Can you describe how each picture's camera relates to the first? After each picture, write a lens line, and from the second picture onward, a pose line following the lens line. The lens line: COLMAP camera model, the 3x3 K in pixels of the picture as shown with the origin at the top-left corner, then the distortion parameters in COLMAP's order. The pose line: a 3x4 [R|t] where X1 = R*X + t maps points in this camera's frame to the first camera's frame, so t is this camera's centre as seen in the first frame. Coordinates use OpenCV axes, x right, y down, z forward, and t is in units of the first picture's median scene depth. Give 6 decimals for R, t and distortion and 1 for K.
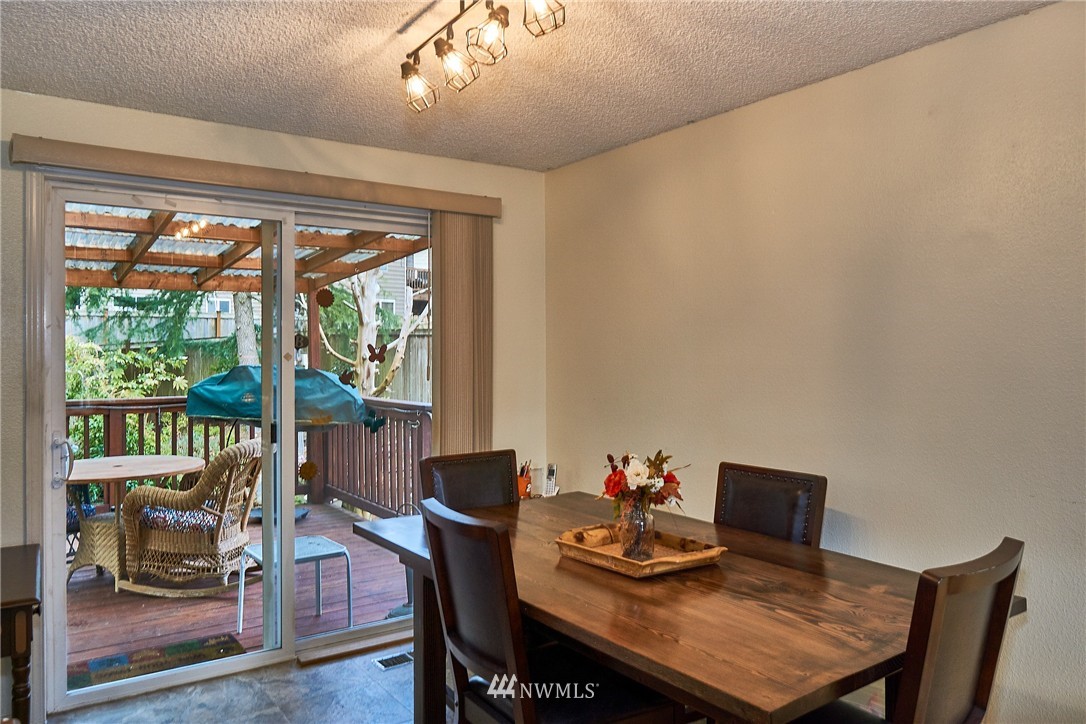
lens RADIAL K [[765.6, 0, 544.1], [0, 765.6, 357.2], [0, 0, 1]] dist [-0.005340, -0.003670]
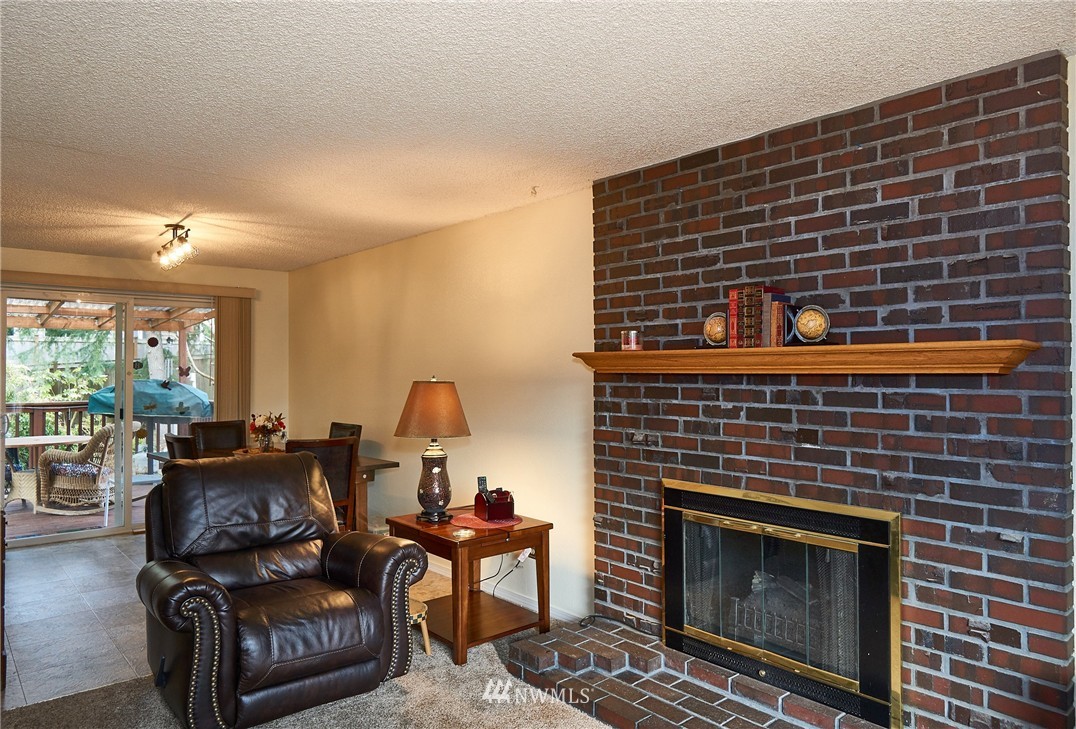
lens RADIAL K [[714.3, 0, 536.3], [0, 714.3, 362.4], [0, 0, 1]] dist [0.000426, -0.000984]
pose [[0.996275, 0.000421, 0.086231, 0.290516], [0.001191, 0.999826, -0.018642, 0.003683], [-0.086224, 0.018675, 0.996101, -0.479971]]
